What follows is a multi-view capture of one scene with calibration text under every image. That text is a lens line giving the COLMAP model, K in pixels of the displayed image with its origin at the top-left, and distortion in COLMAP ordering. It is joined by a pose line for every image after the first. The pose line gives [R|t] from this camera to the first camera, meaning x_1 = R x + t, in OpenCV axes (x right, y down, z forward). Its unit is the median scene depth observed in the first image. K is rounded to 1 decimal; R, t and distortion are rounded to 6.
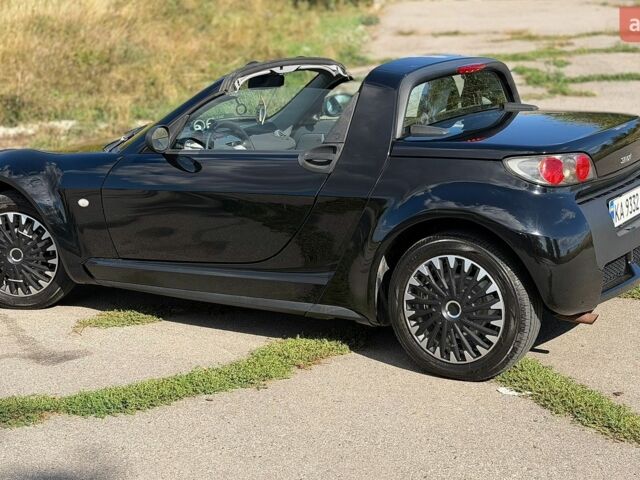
lens RADIAL K [[1186.0, 0, 322.4], [0, 1186.0, 255.3], [0, 0, 1]] dist [0.133676, 0.198314]
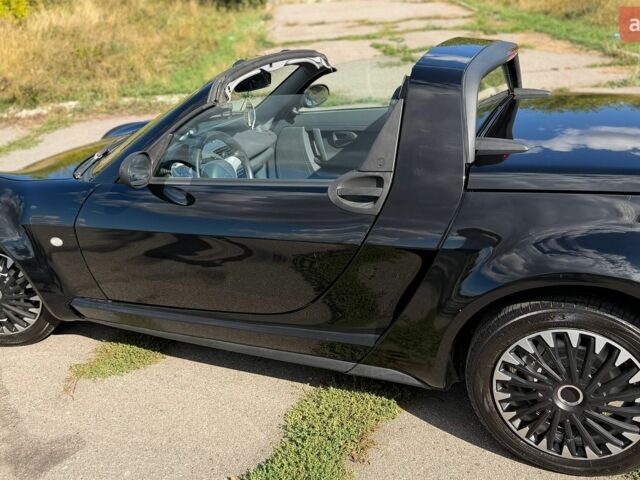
lens RADIAL K [[603.4, 0, 320.0], [0, 603.4, 240.0], [0, 0, 1]] dist [0.133667, -0.280512]
pose [[0.988304, -0.094226, 0.119899, -0.072705], [0.074811, 0.984726, 0.157220, -0.109920], [-0.132882, -0.146411, 0.980258, 0.597339]]
